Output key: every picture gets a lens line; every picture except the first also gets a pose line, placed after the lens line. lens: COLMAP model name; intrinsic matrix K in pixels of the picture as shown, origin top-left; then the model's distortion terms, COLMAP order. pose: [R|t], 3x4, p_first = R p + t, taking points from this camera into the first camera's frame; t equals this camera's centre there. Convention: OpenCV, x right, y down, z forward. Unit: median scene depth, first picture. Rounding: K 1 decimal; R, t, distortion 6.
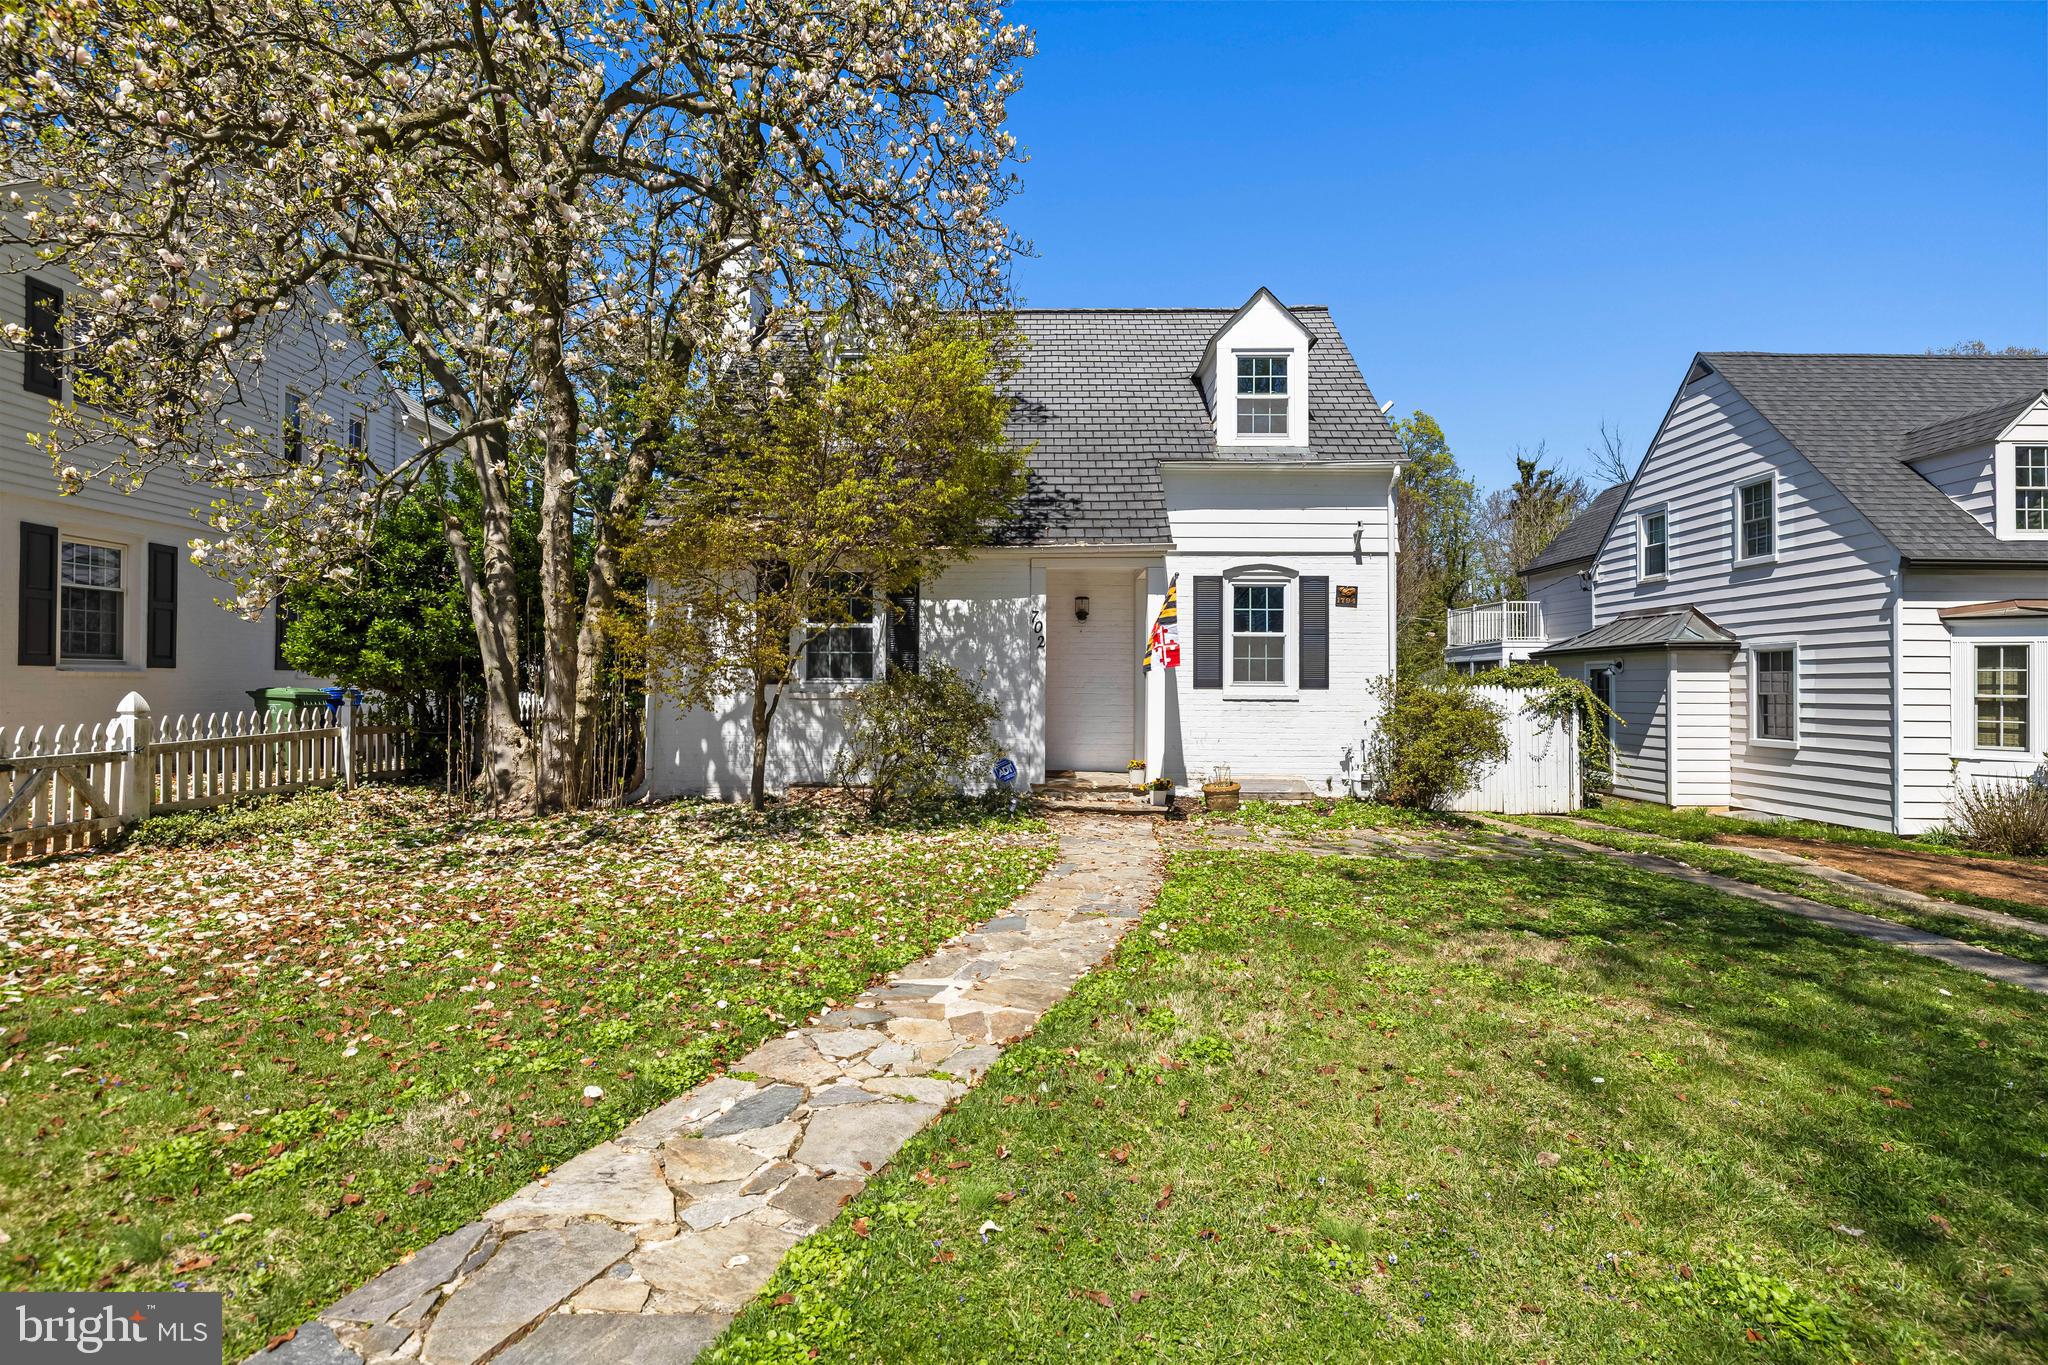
lens RADIAL K [[990.1, 0, 1022.0], [0, 990.1, 674.1], [0, 0, 1]] dist [-0.000894, -0.000506]
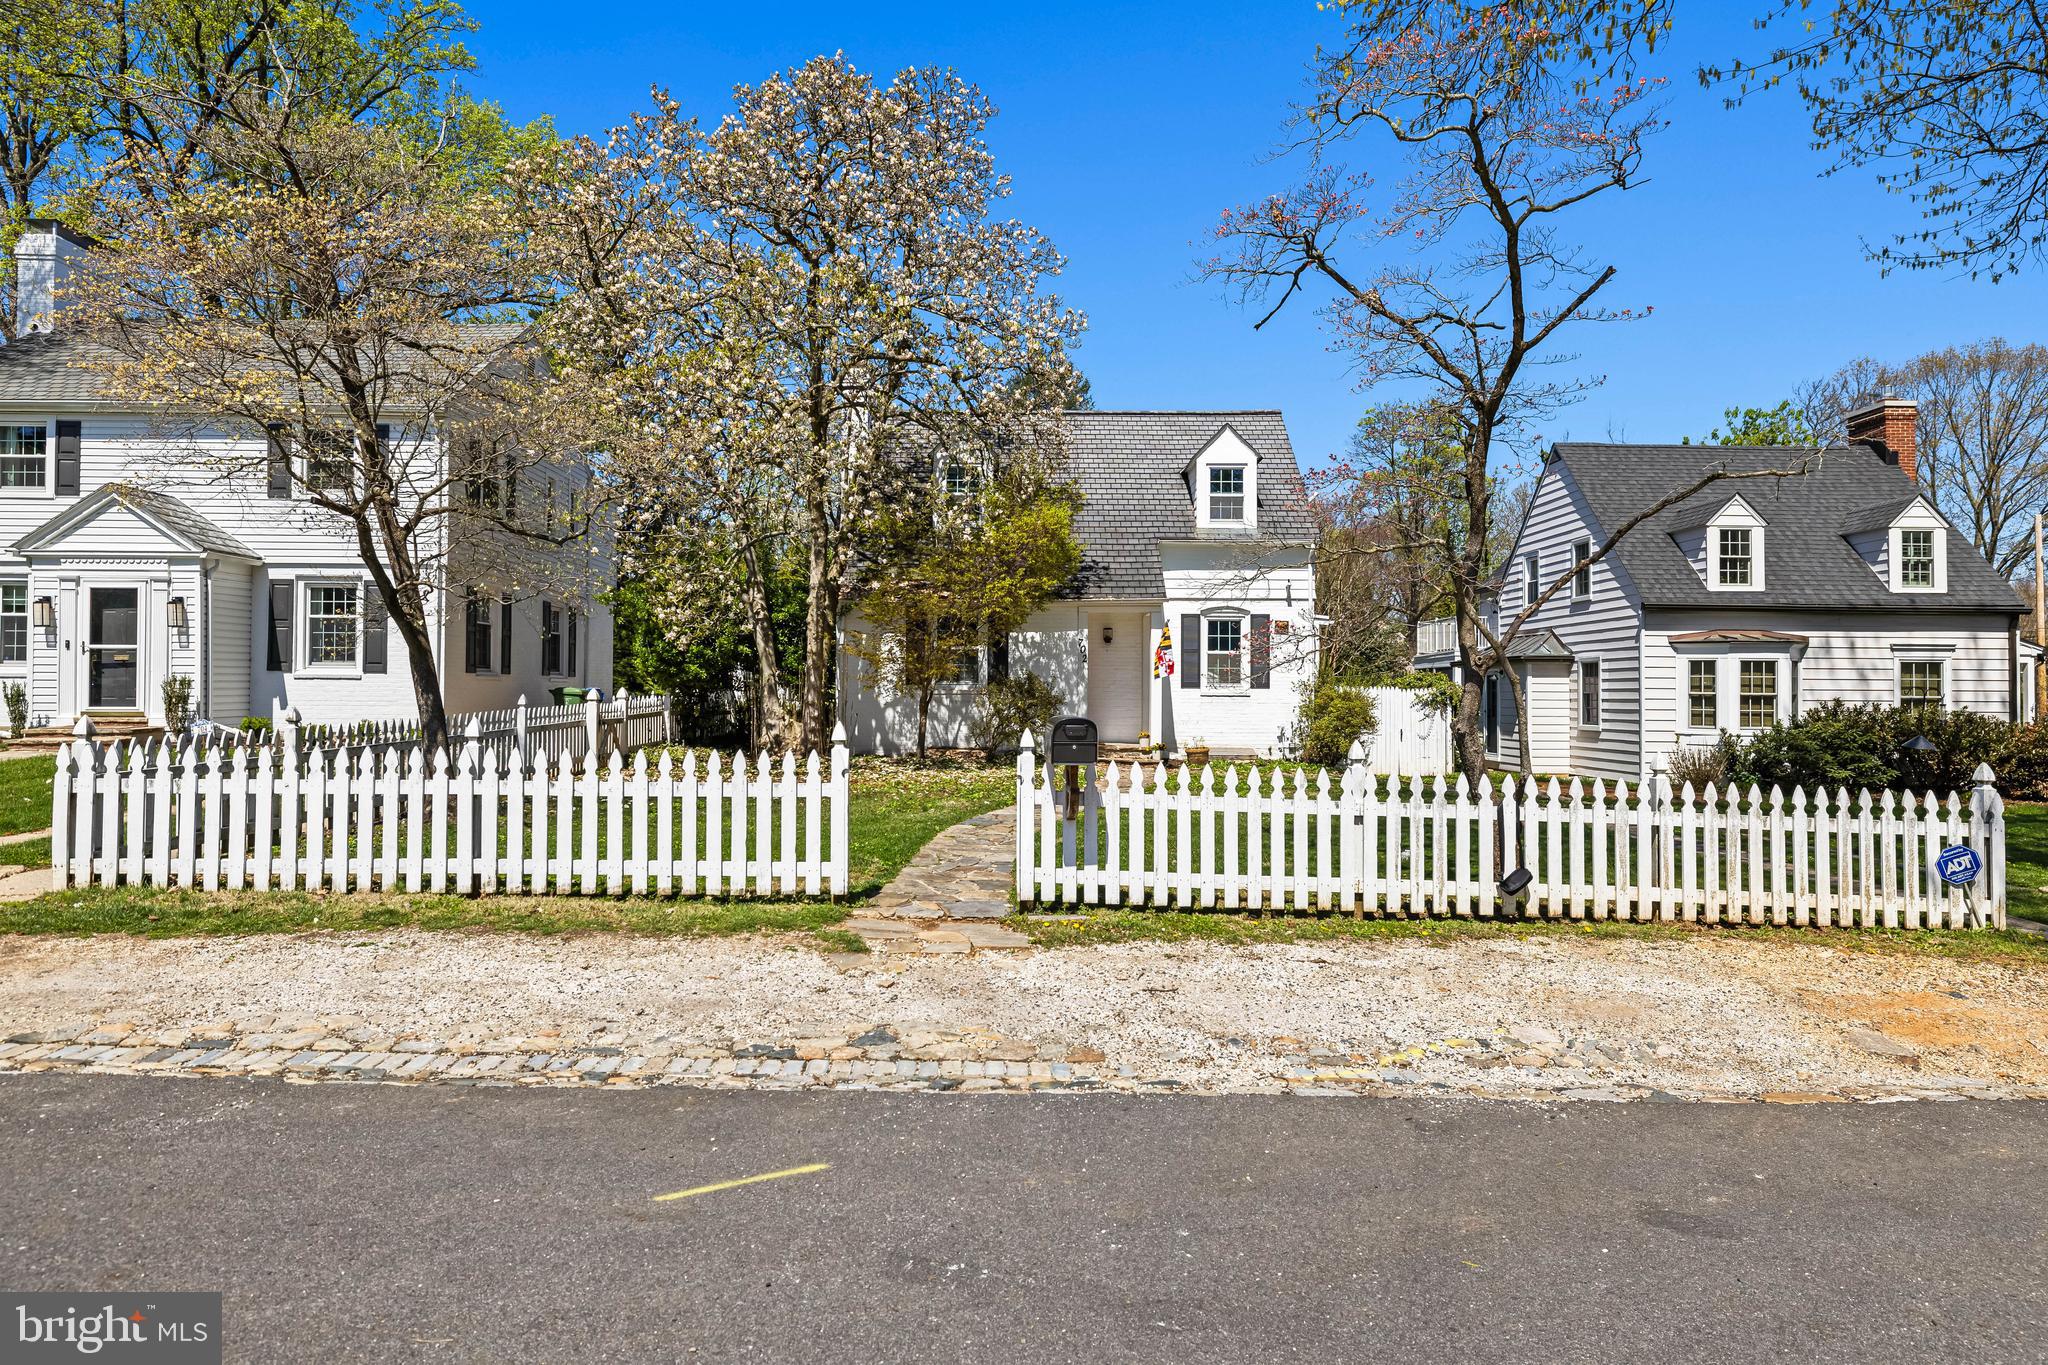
lens RADIAL K [[1172.7, 0, 1024.0], [0, 1172.7, 682.5], [0, 0, 1]] dist [0.000427, 0.000135]
pose [[0.999766, 0.000318, 0.021607, -0.105753], [-0.000369, 0.999997, 0.002339, 0.001870], [-0.021606, -0.002347, 0.999764, -0.787811]]
